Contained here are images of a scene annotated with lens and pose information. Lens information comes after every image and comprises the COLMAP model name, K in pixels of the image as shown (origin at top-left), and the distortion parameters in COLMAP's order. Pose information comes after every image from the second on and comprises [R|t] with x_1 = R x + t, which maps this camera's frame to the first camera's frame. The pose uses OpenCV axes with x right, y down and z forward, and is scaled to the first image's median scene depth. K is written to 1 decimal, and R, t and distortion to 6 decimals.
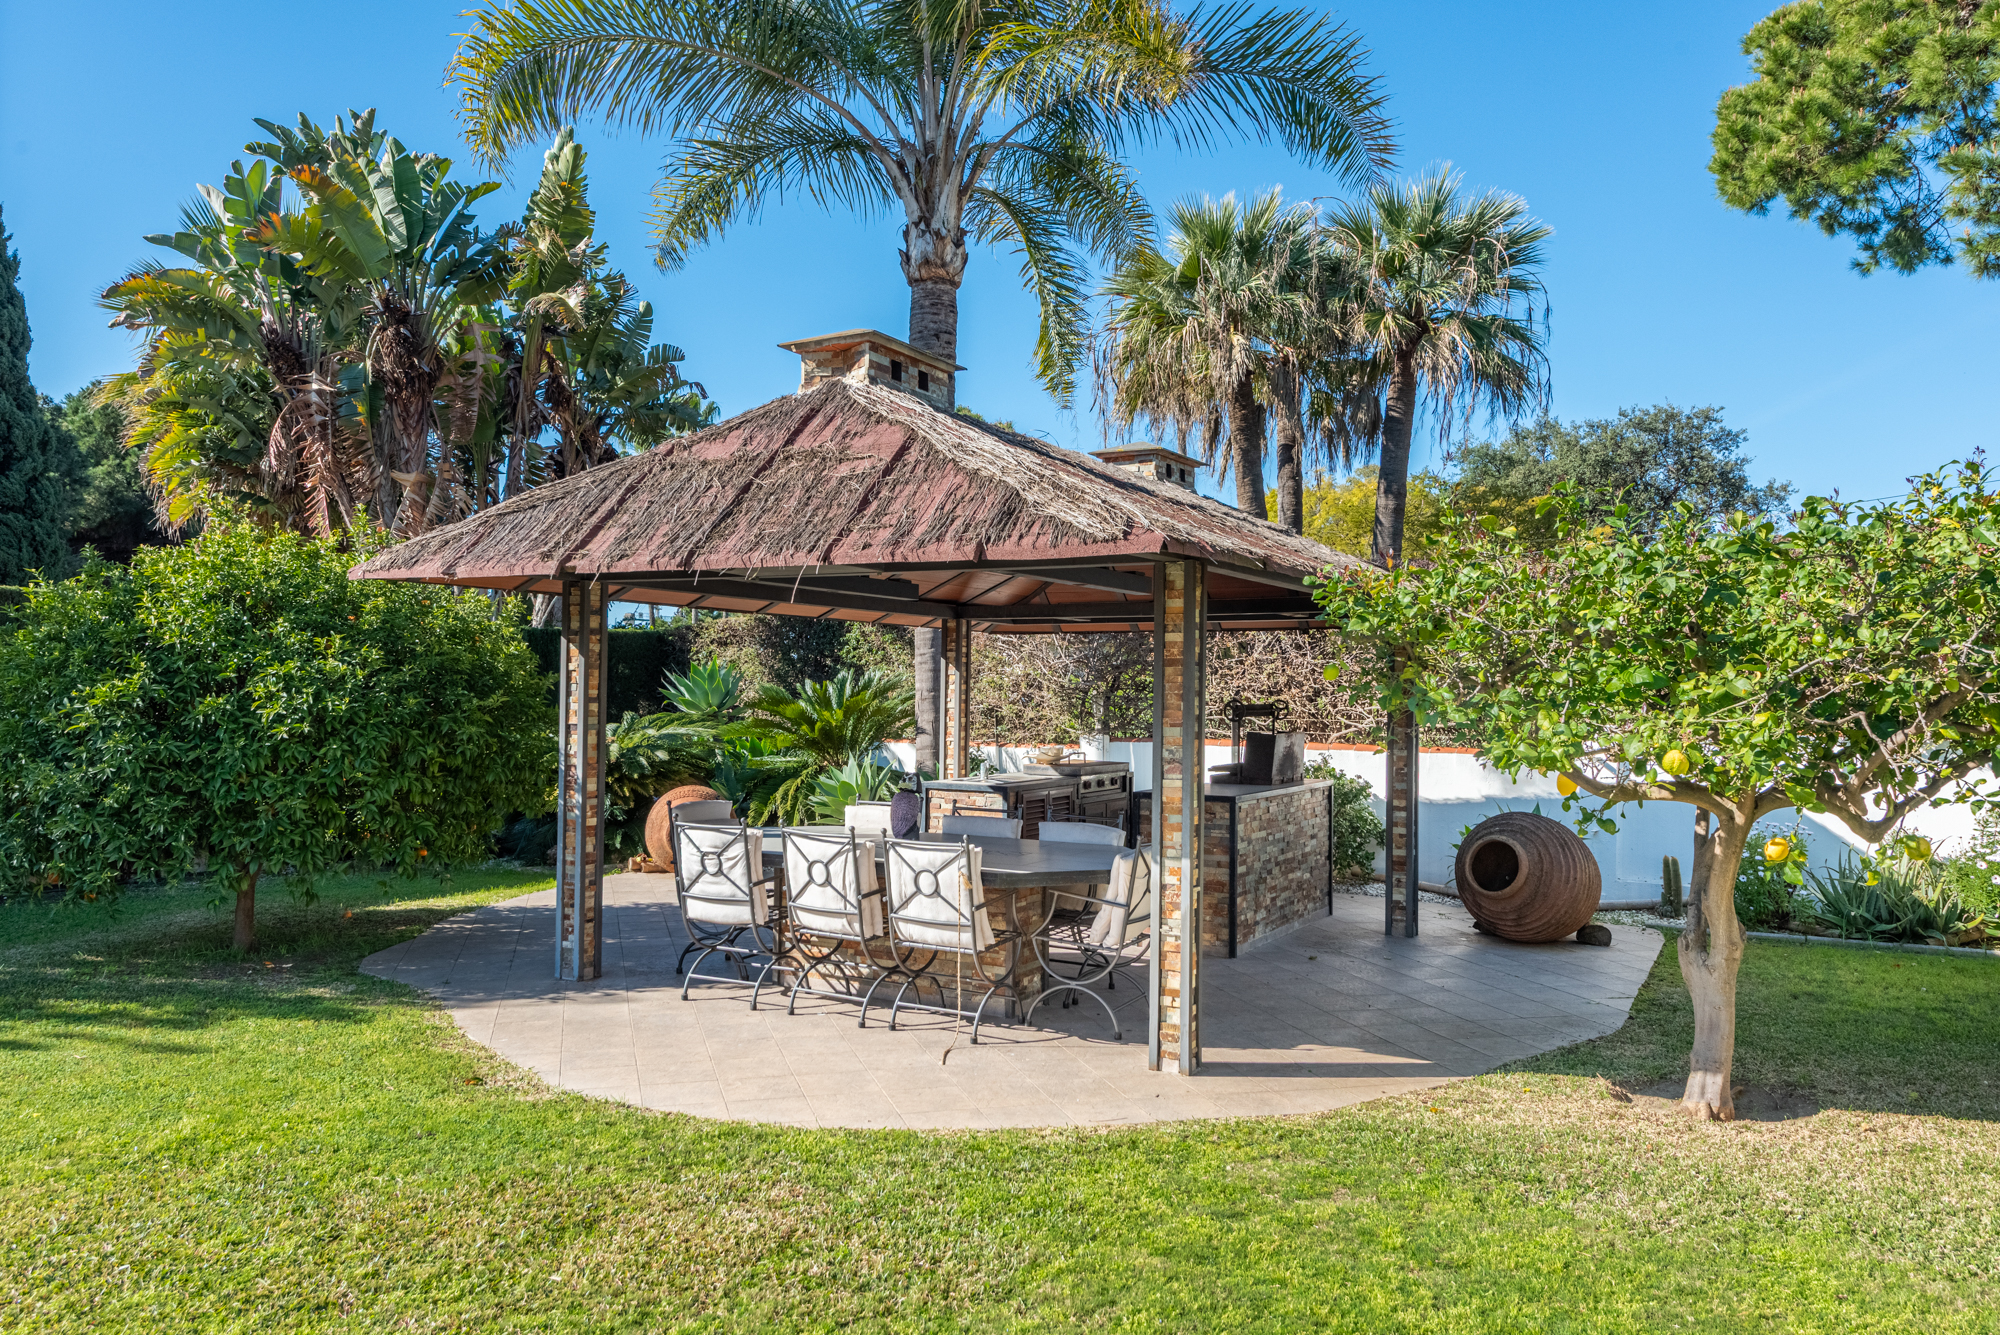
lens RADIAL K [[1361.0, 0, 1002.2], [0, 1361.0, 711.5], [0, 0, 1]] dist [0.001940, -0.000585]
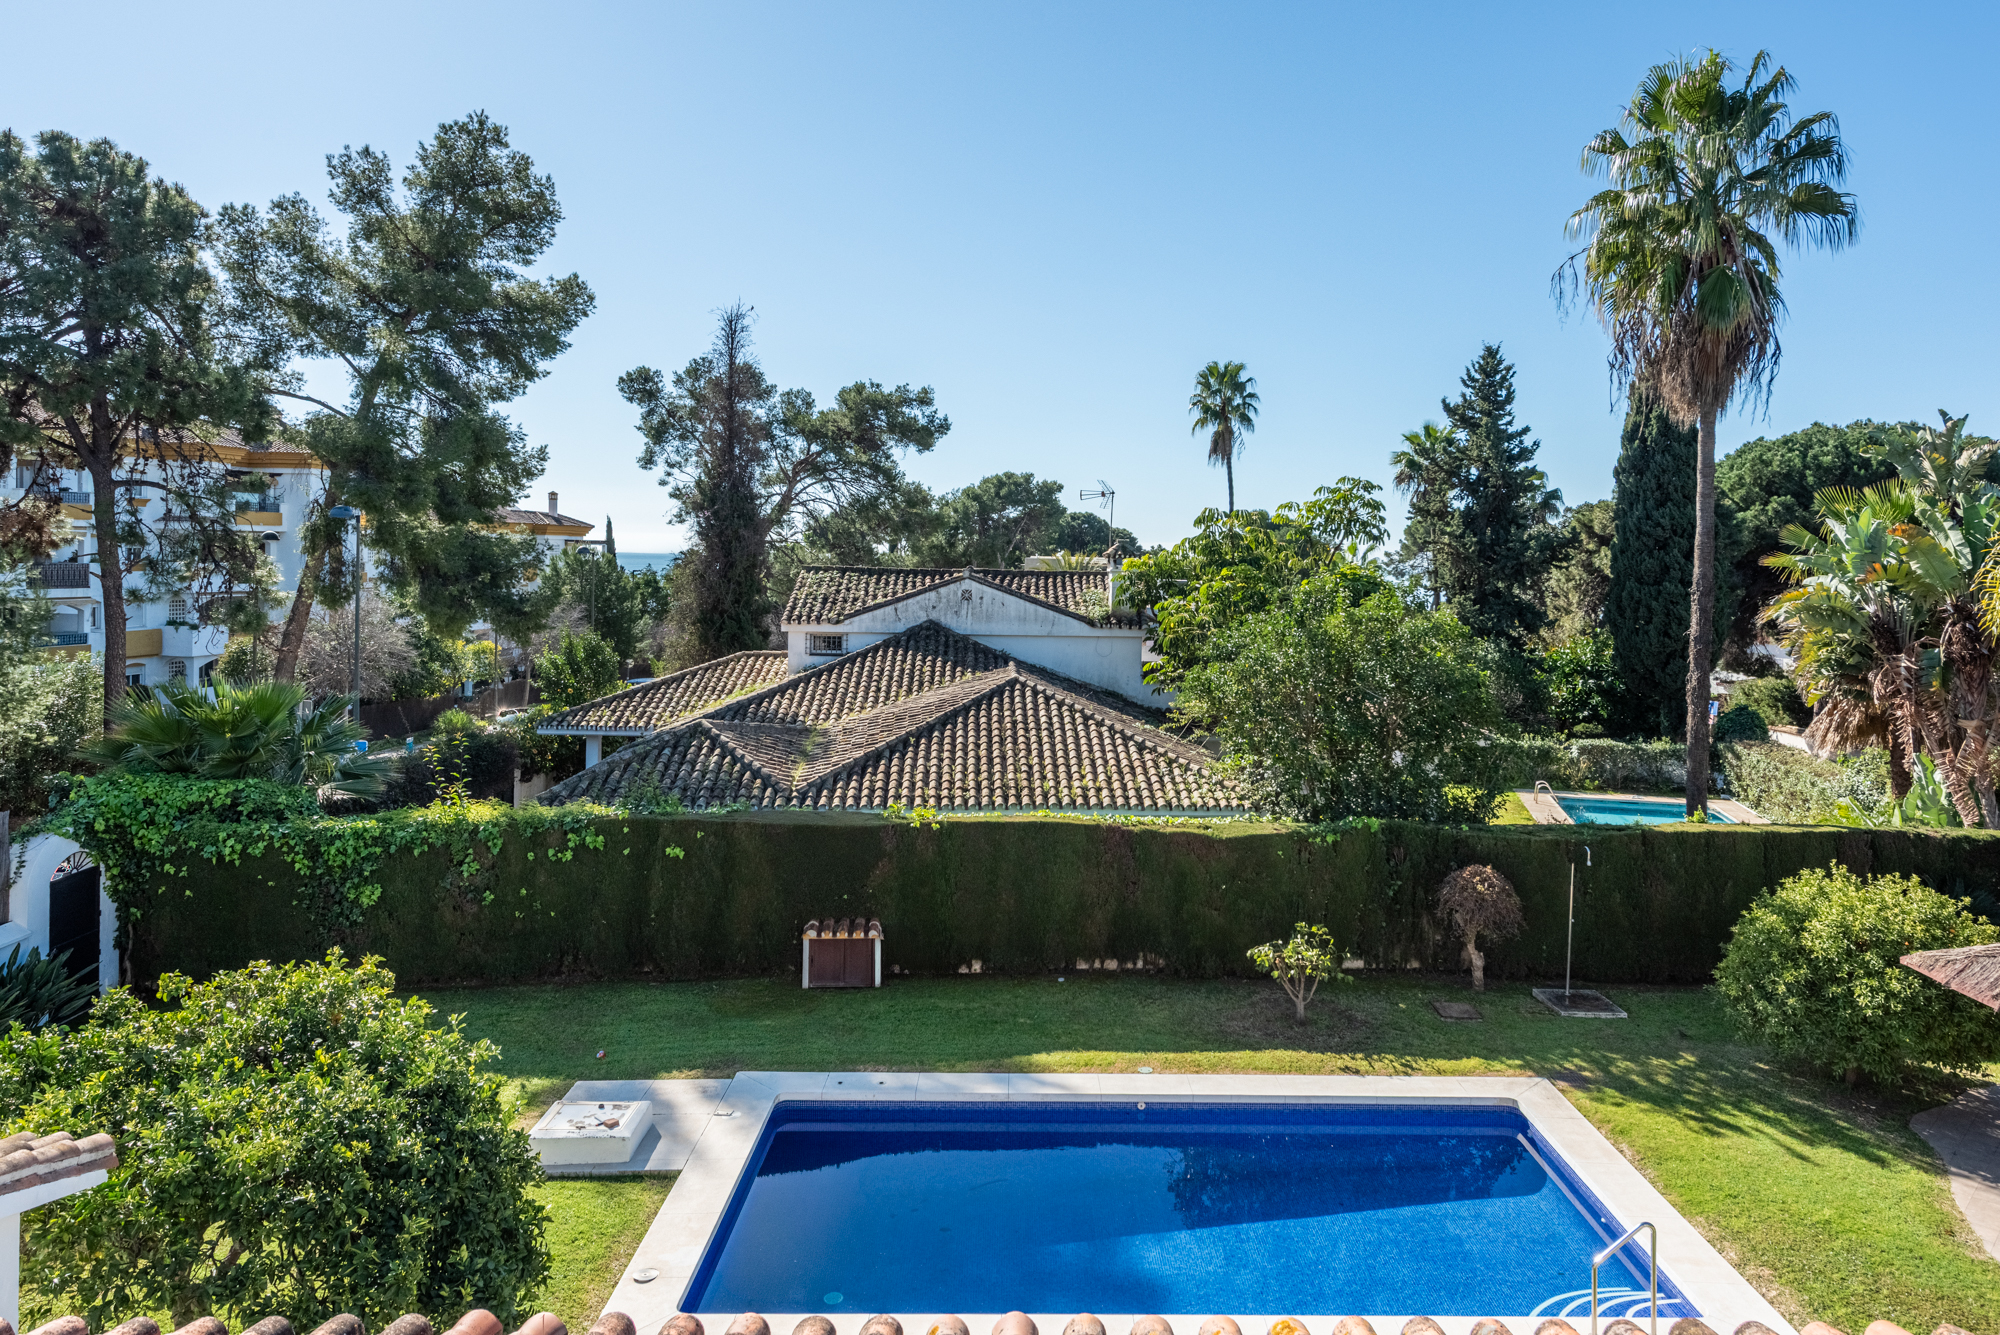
lens RADIAL K [[1271.6, 0, 1053.4], [0, 1271.6, 578.3], [0, 0, 1]] dist [0.018166, -0.001904]
pose [[0.478450, 0.011782, -0.878036, 0.612216], [-0.007304, 0.999929, 0.009437, -0.656340], [0.878084, 0.001898, 0.478502, -1.077704]]
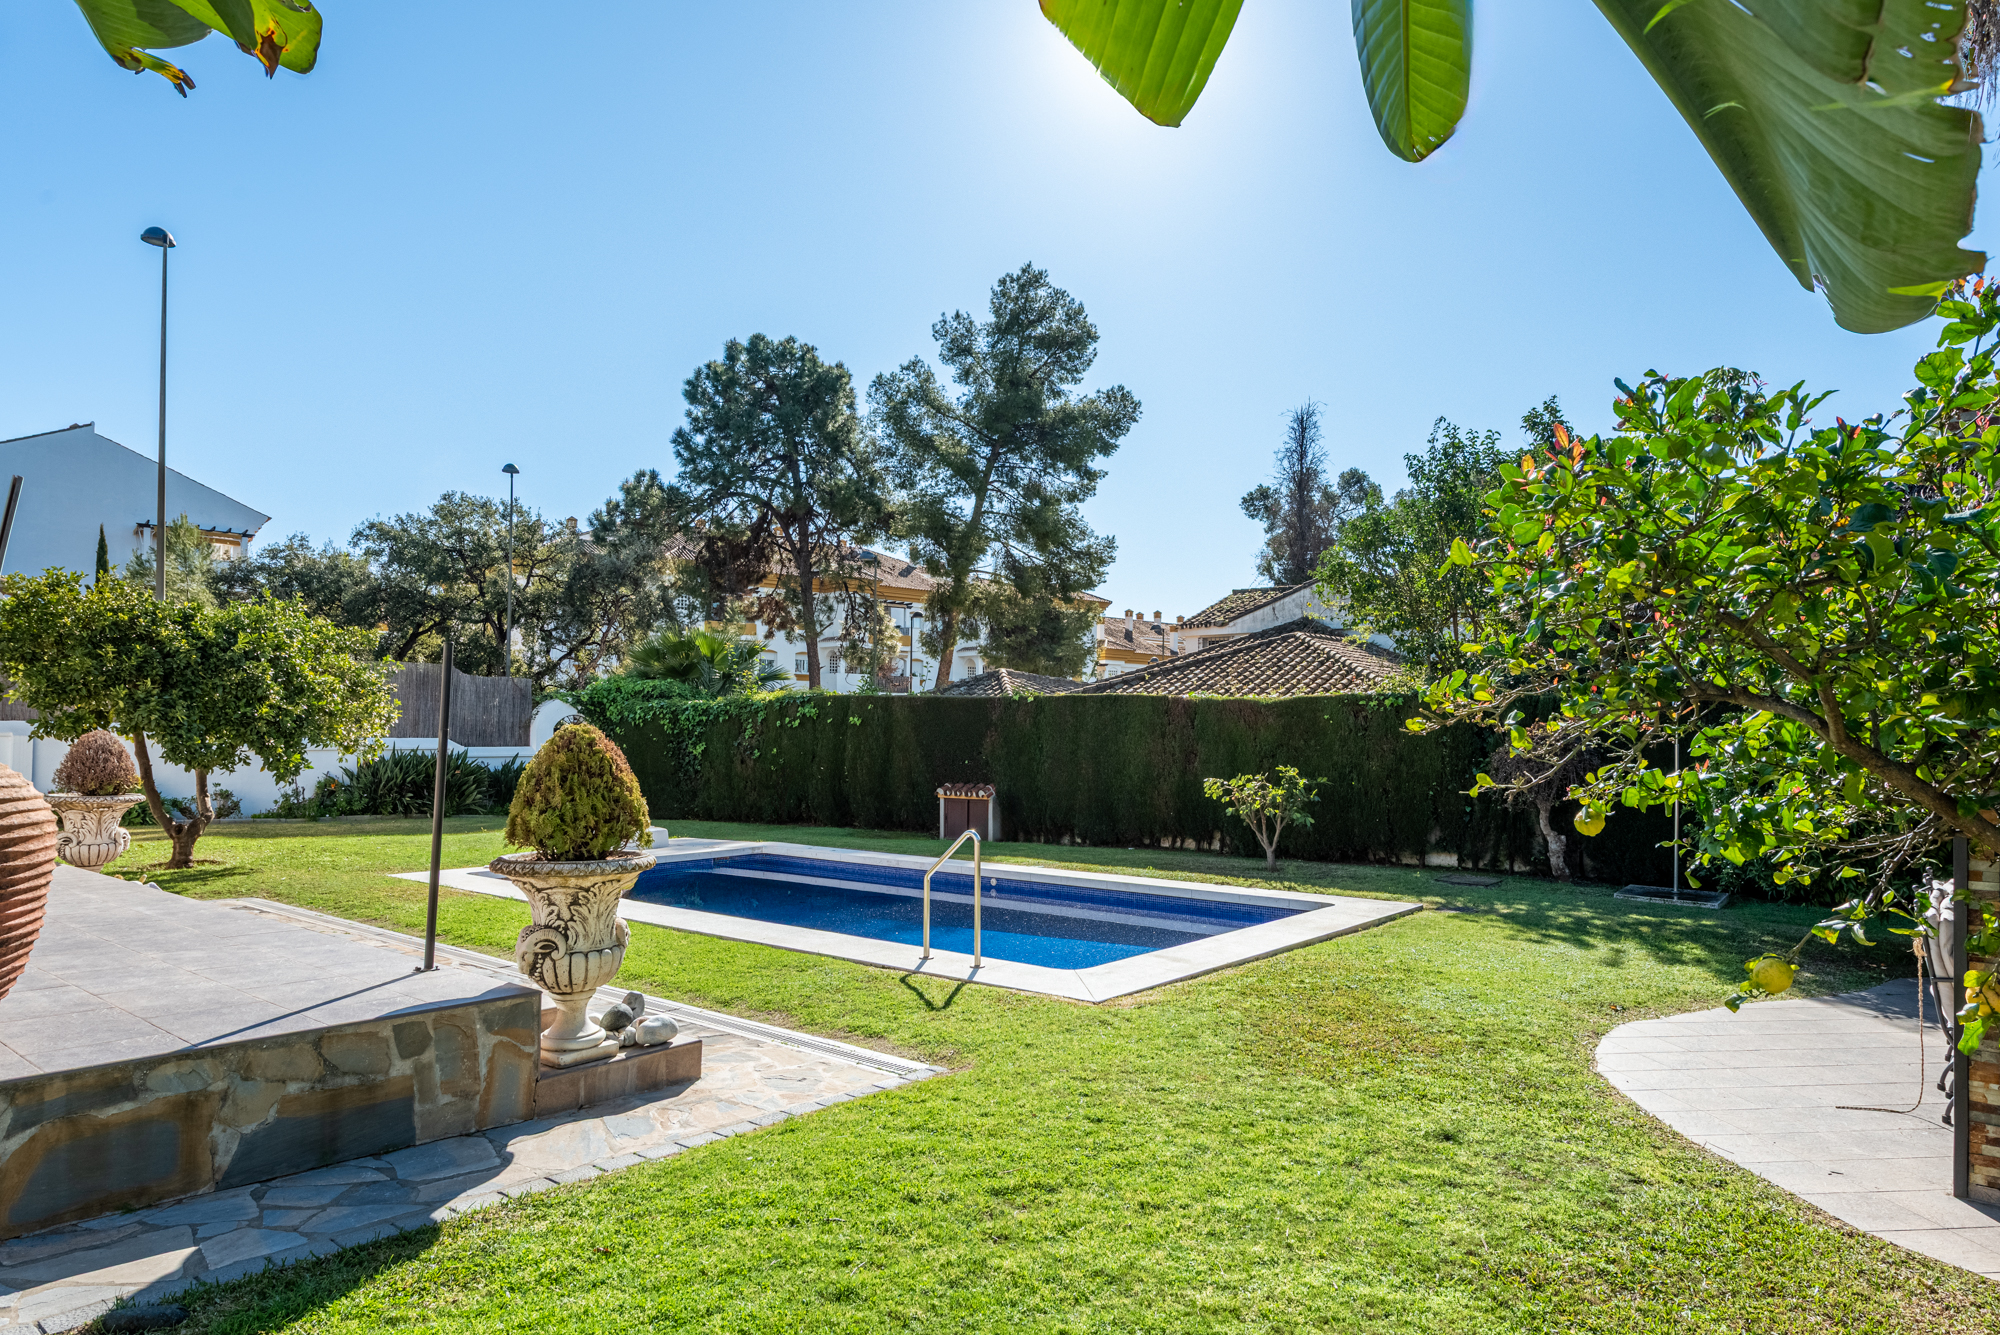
lens RADIAL K [[1182.5, 0, 993.1], [0, 1182.5, 691.8], [0, 0, 1]] dist [0.053157, -0.045569]
pose [[-0.212888, -0.049558, -0.975819, 0.806748], [-0.009332, 0.998770, -0.048687, -0.006038], [0.977032, -0.001258, -0.213089, 0.444918]]
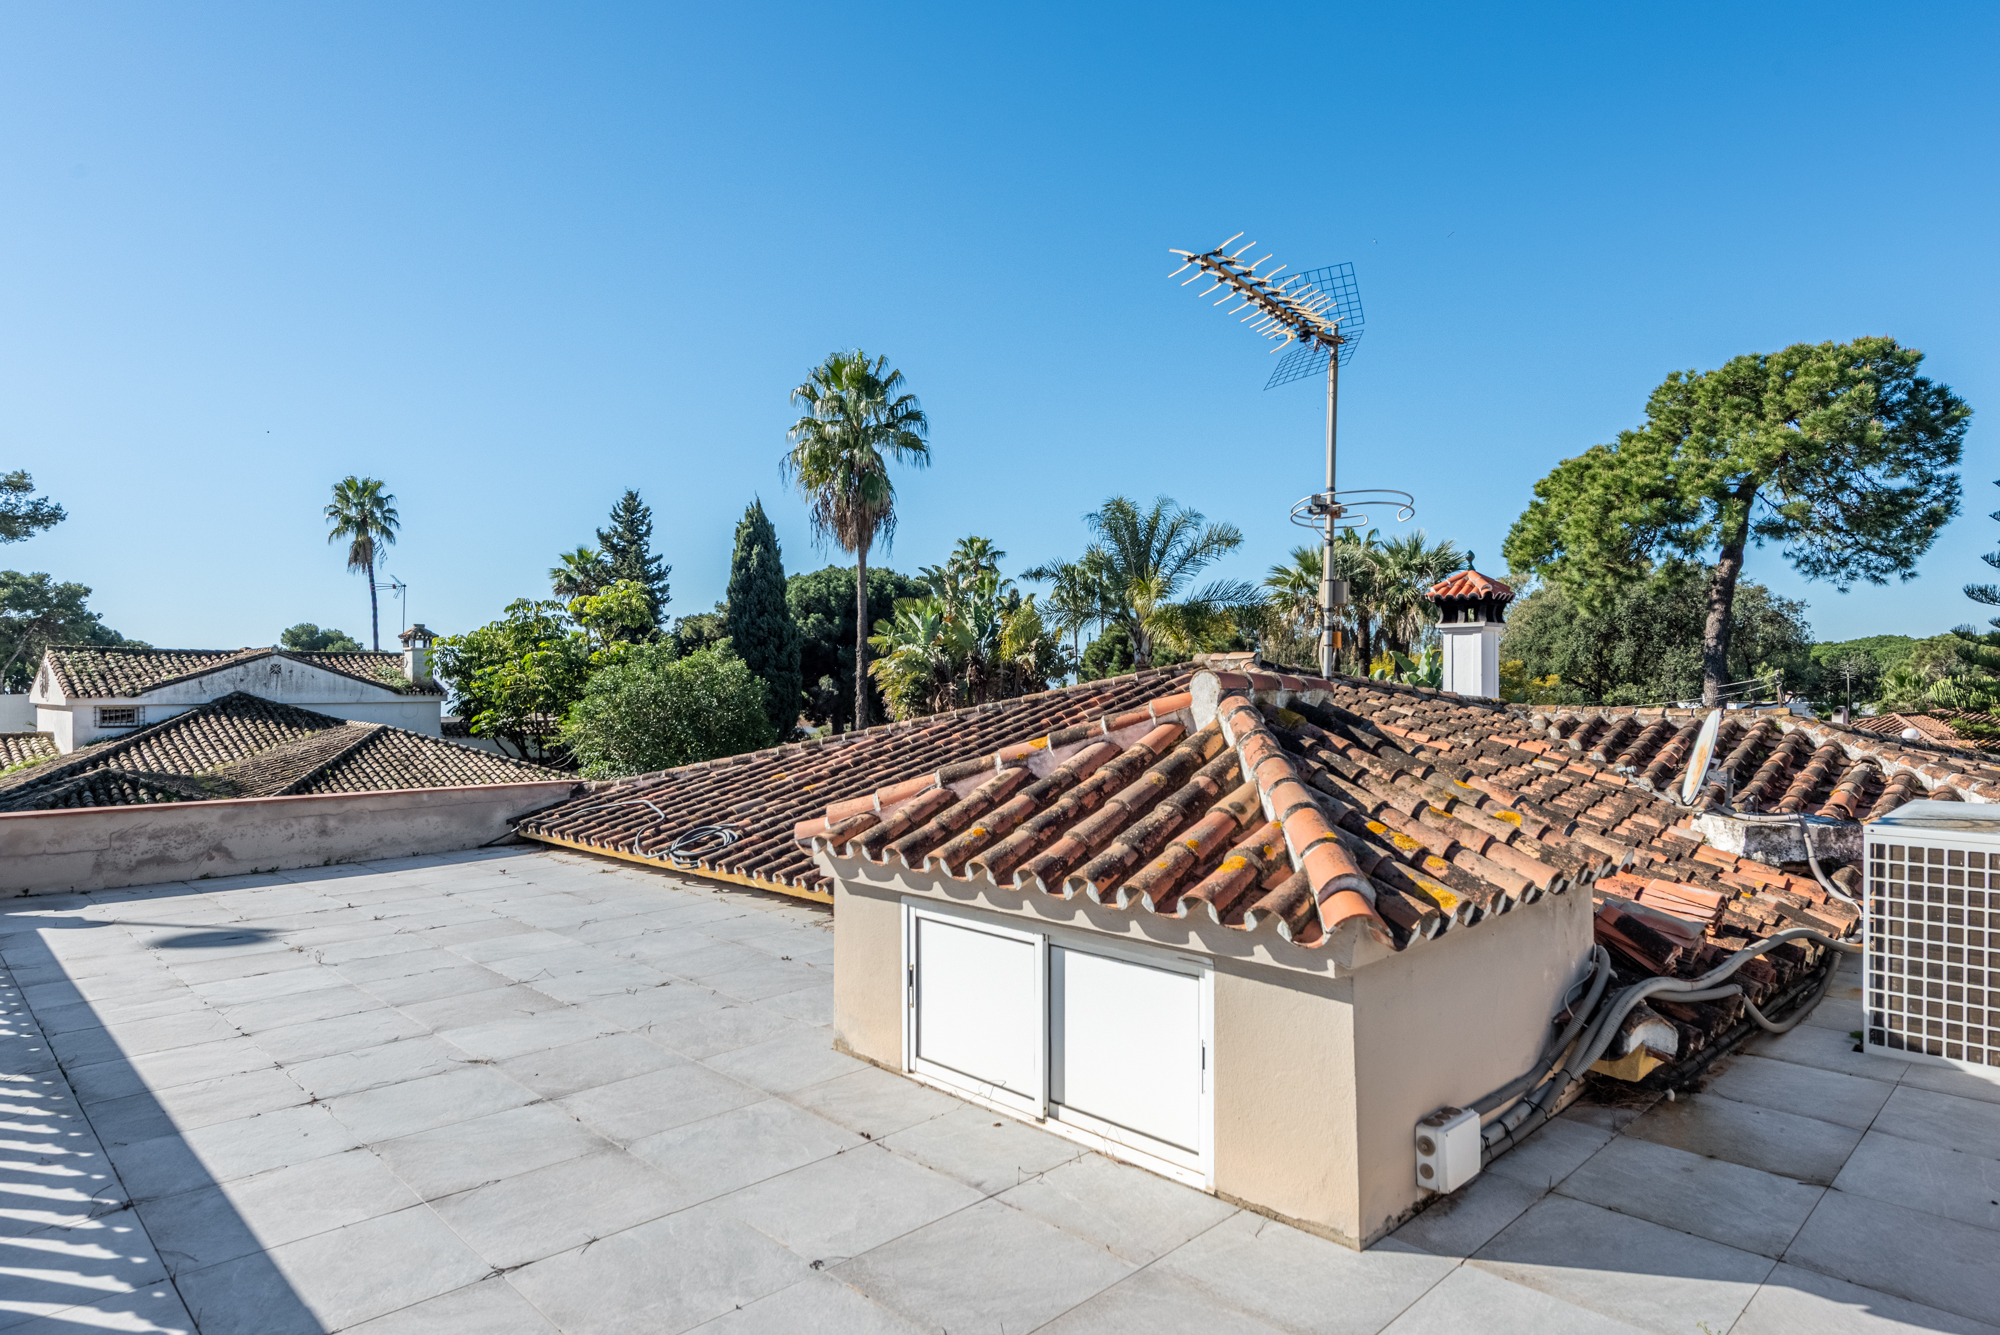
lens RADIAL K [[1176.0, 0, 1036.0], [0, 1176.0, 670.3], [0, 0, 1]] dist [0.024745, 0.000321]
pose [[0.952229, -0.016785, -0.304922, 0.899029], [0.013348, 0.999822, -0.013355, -0.450852], [0.305092, 0.008647, 0.952284, -2.763795]]
